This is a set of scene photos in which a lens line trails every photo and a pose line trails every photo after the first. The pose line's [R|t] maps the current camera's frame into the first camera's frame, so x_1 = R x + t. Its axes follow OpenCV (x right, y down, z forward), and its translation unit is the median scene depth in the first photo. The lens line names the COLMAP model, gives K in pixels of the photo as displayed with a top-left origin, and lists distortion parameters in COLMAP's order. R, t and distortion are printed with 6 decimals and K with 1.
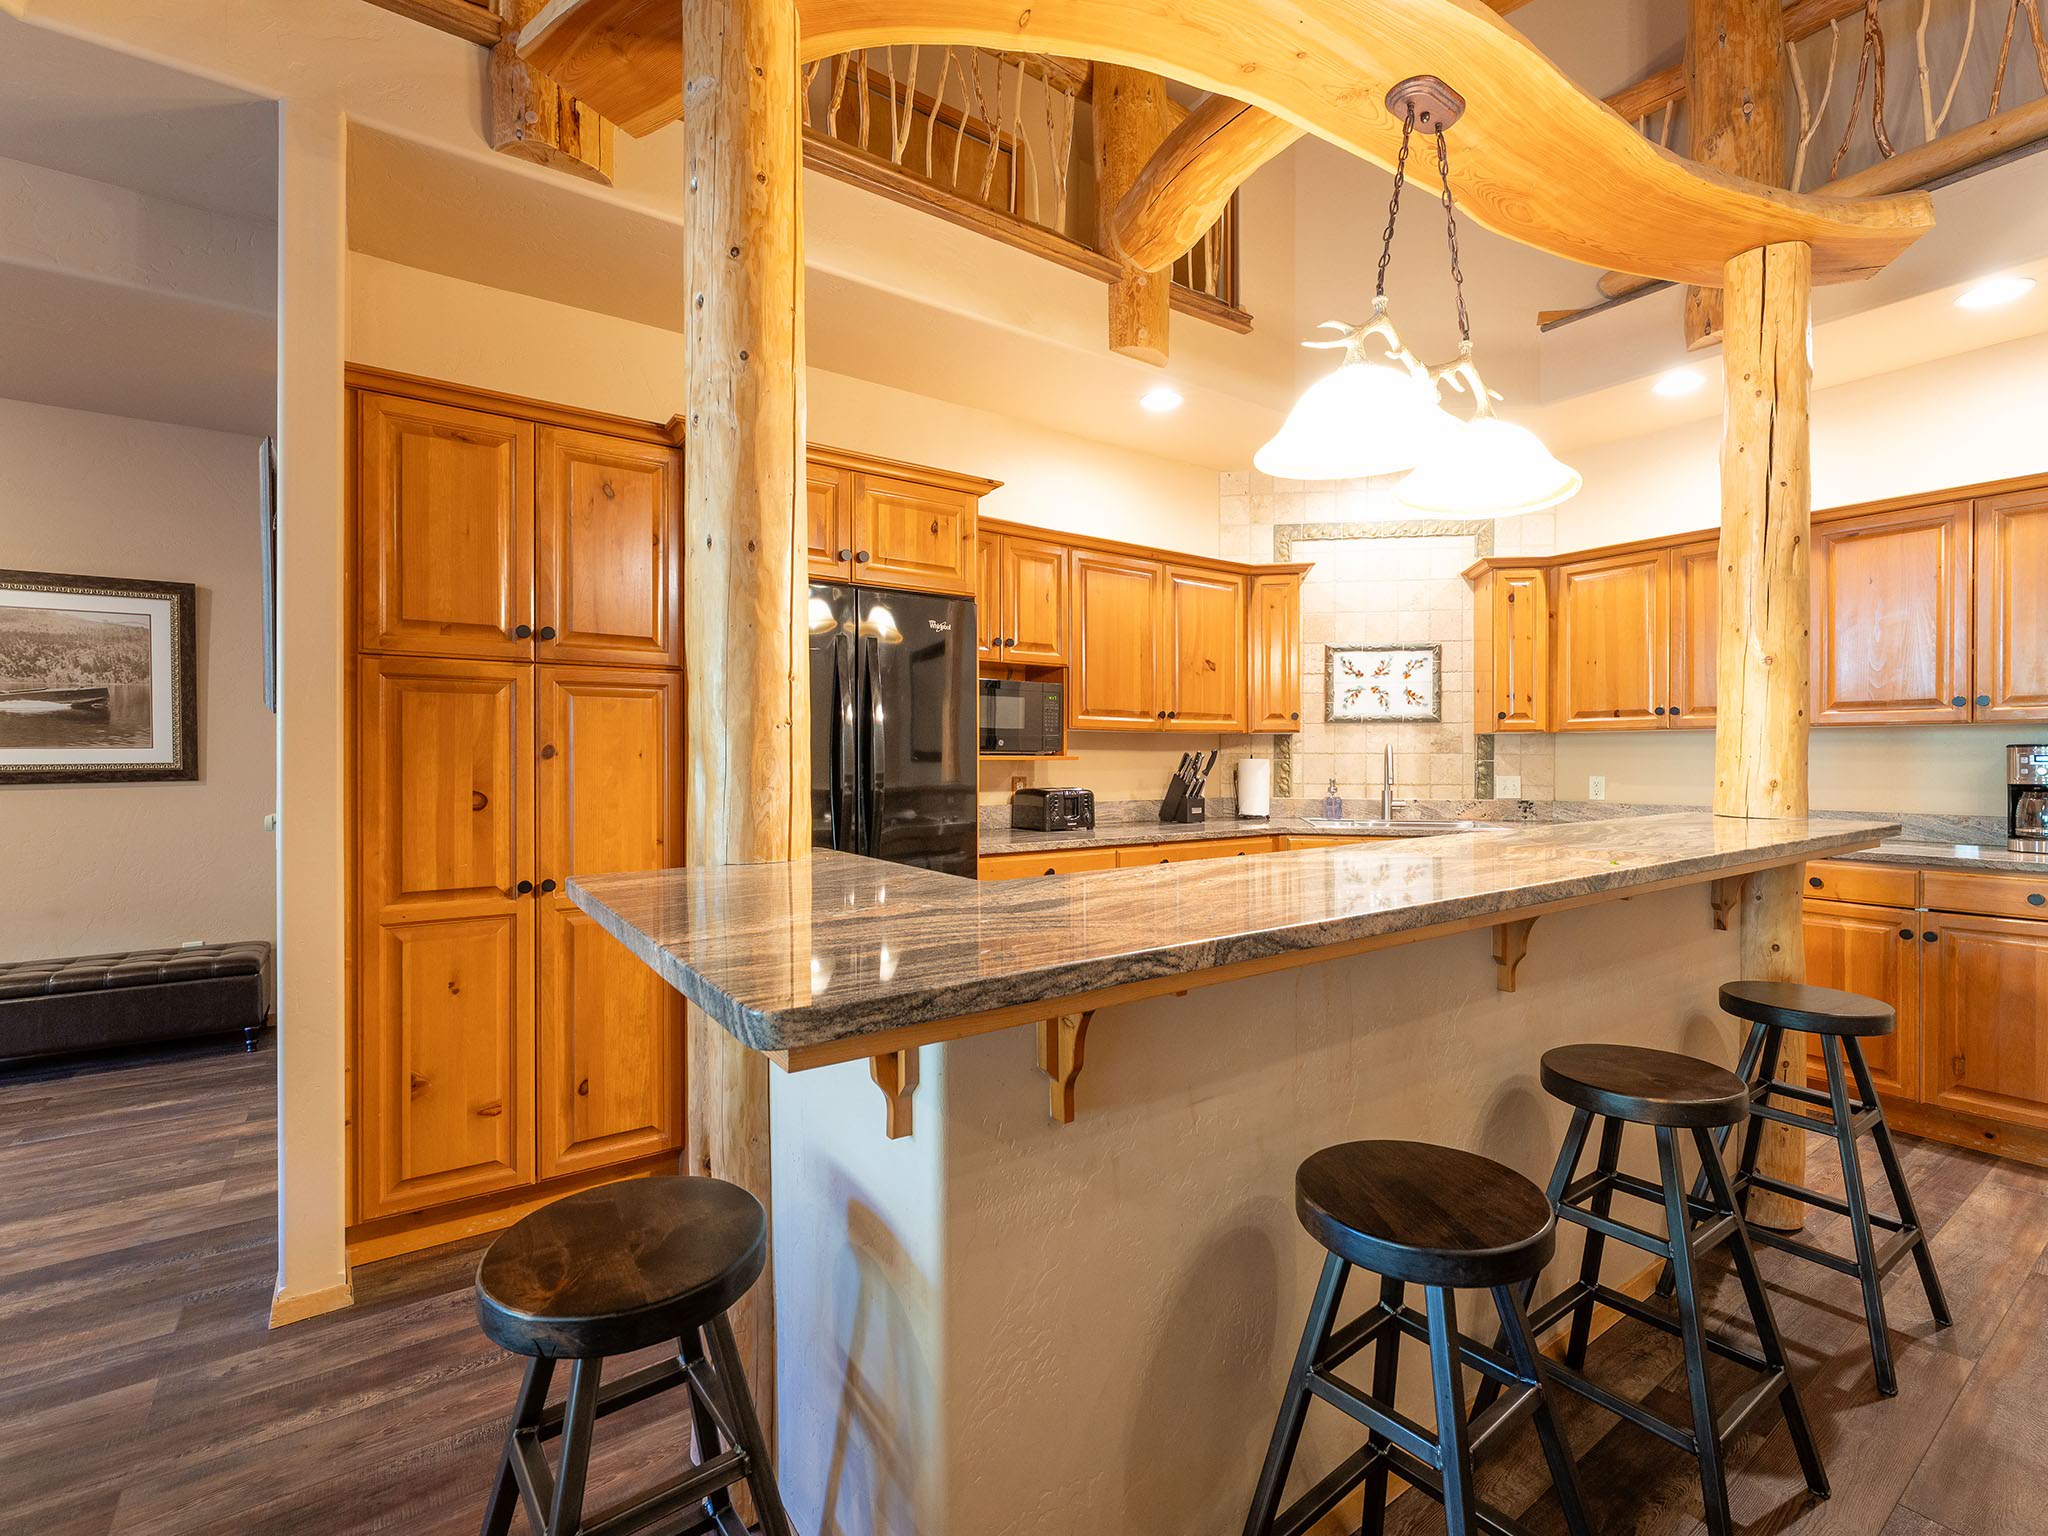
lens RADIAL K [[939.7, 0, 1012.2], [0, 939.7, 761.6], [0, 0, 1]] dist [0.001003, -0.000678]
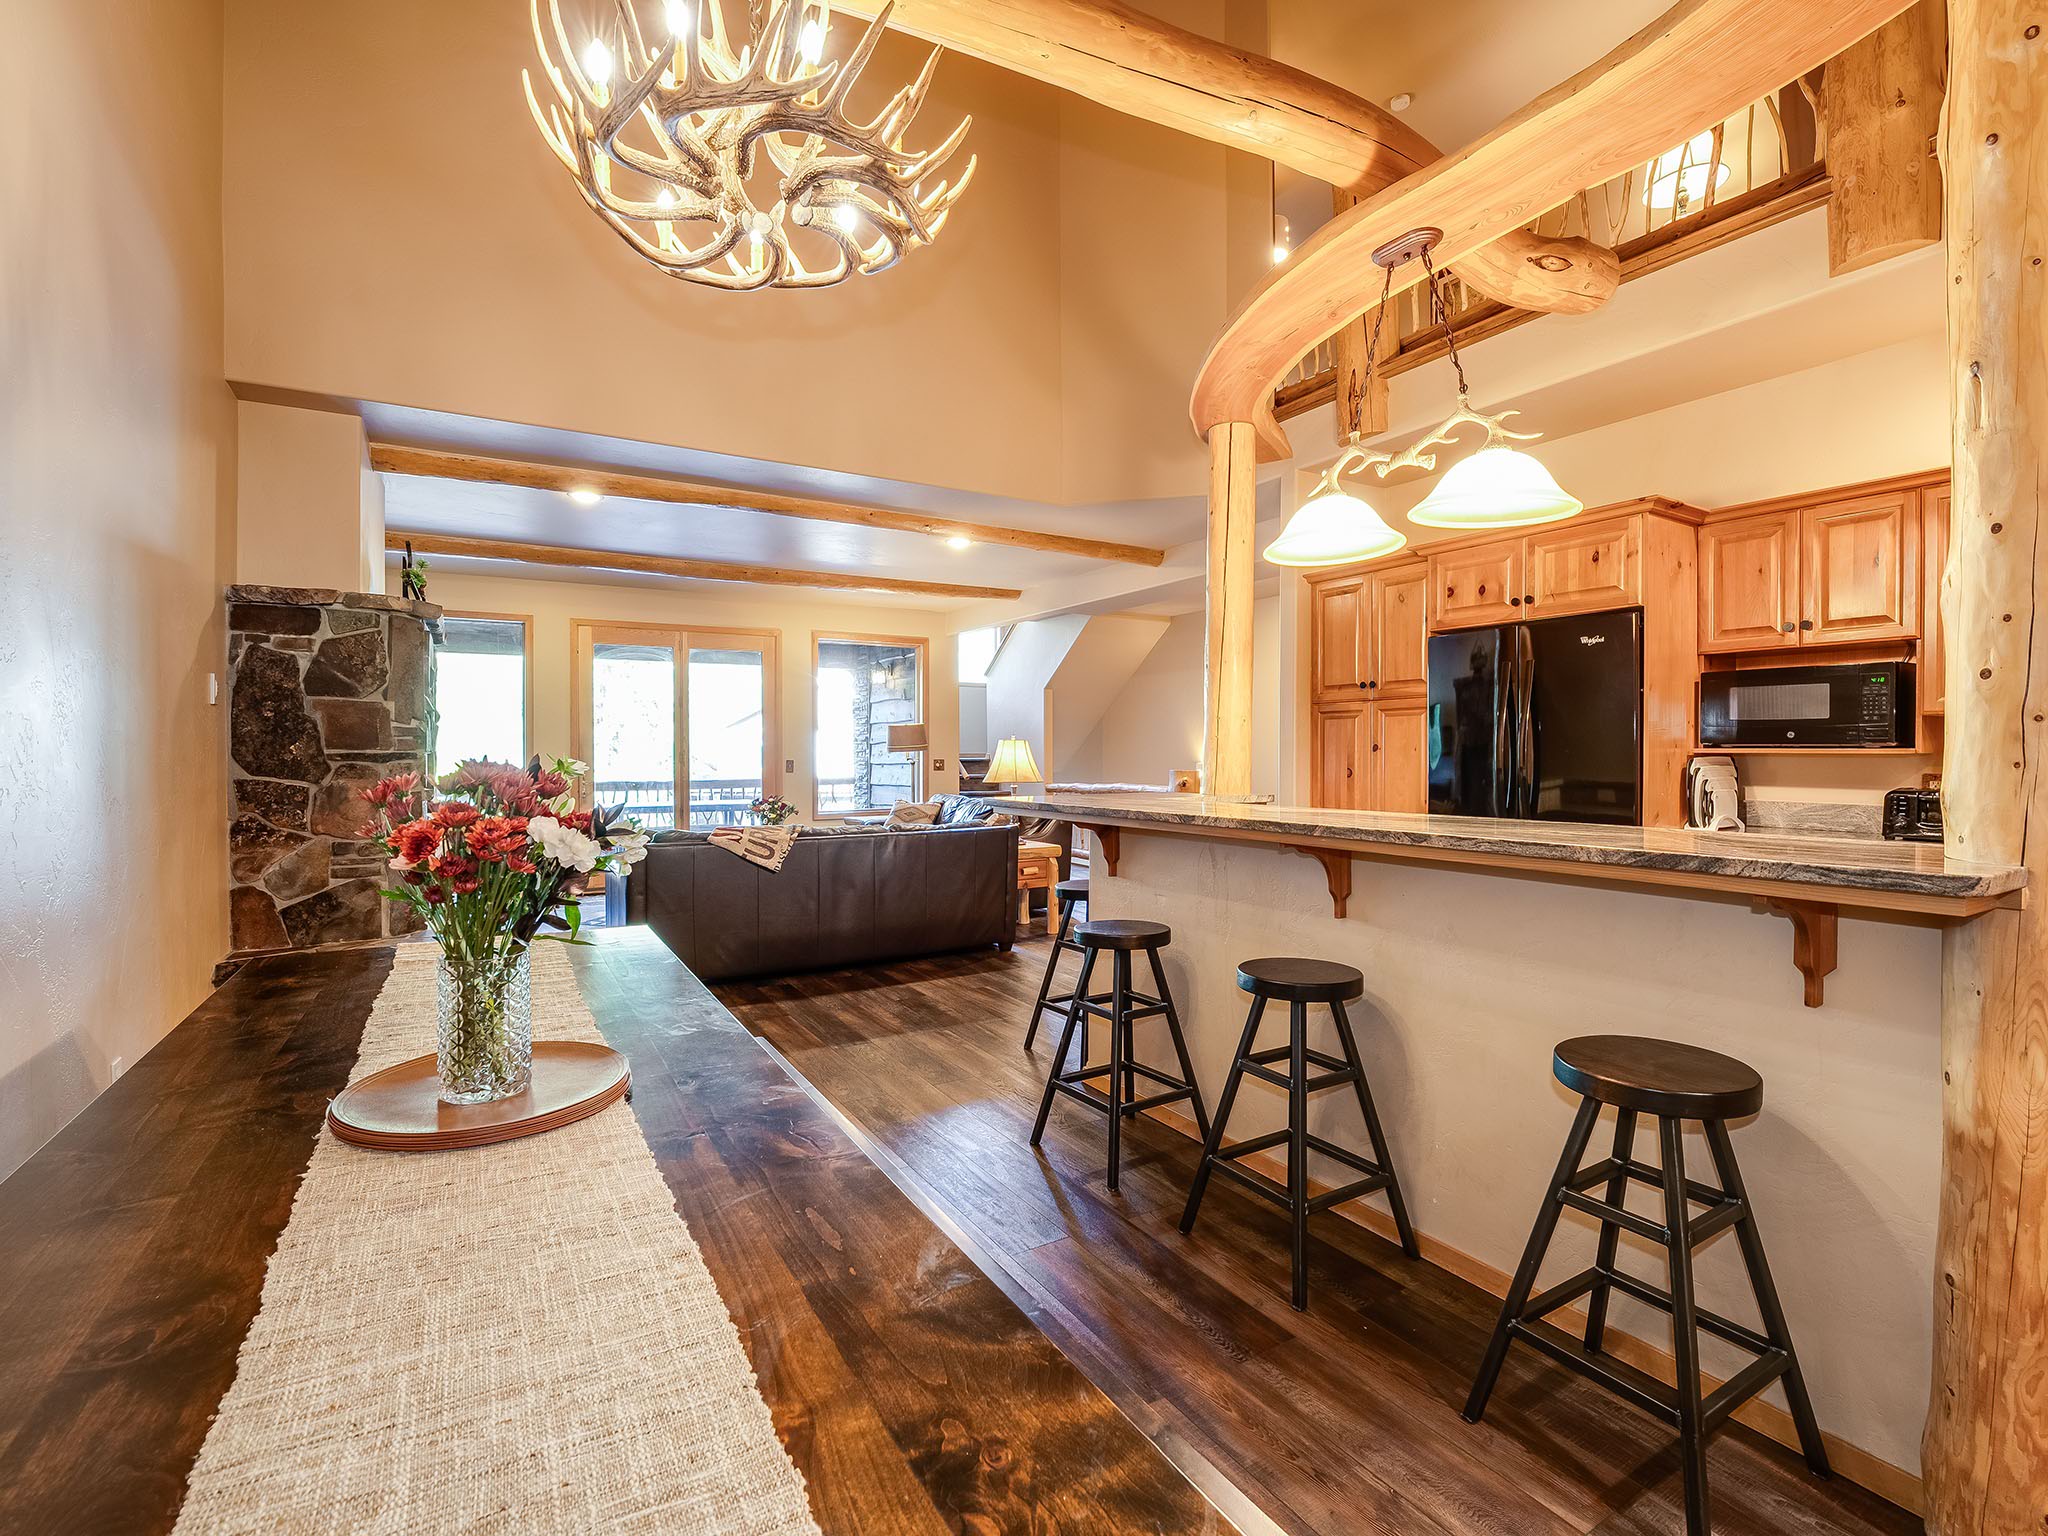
lens RADIAL K [[893.2, 0, 1041.4], [0, 893.2, 767.2], [0, 0, 1]] dist [0.001252, -0.000257]
pose [[-0.059241, 0.020357, -0.998036, 0.810592], [-0.001702, 0.999789, 0.020493, -0.003851], [0.998242, 0.002913, -0.059194, 0.271084]]
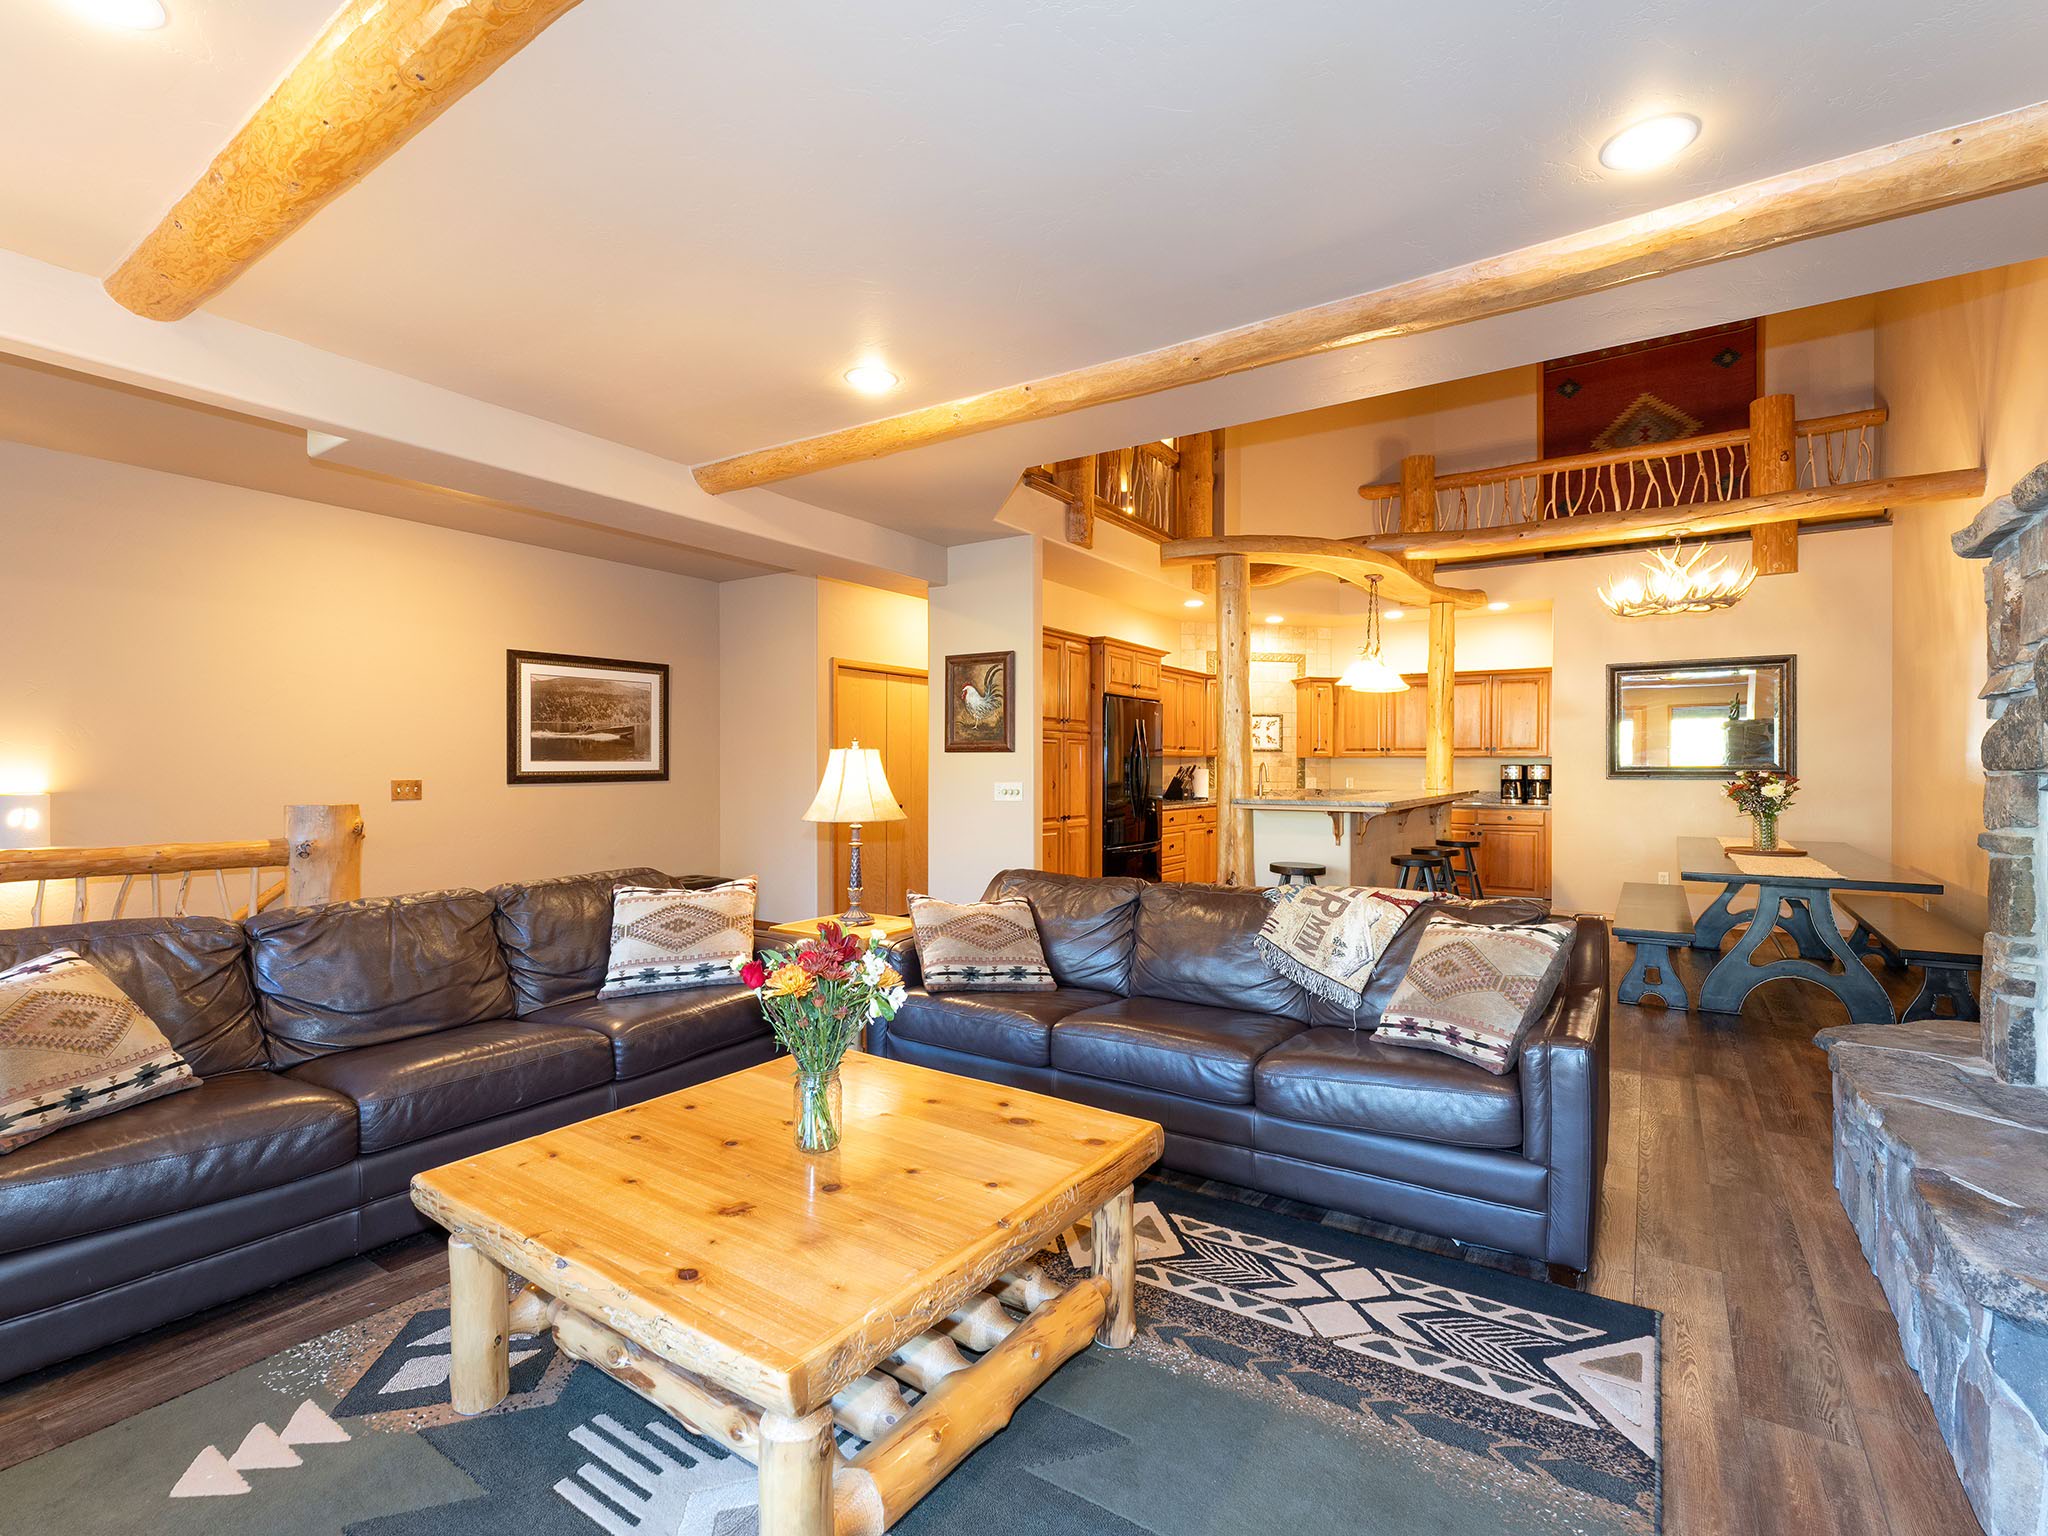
lens RADIAL K [[1012.4, 0, 913.2], [0, 1012.4, 771.7], [0, 0, 1]] dist [0.001434, -0.005393]
pose [[0.951882, 0.002015, 0.306459, -1.087962], [-0.002091, 0.999998, -0.000079, 0.003998], [-0.306459, -0.000566, 0.951884, -0.946909]]
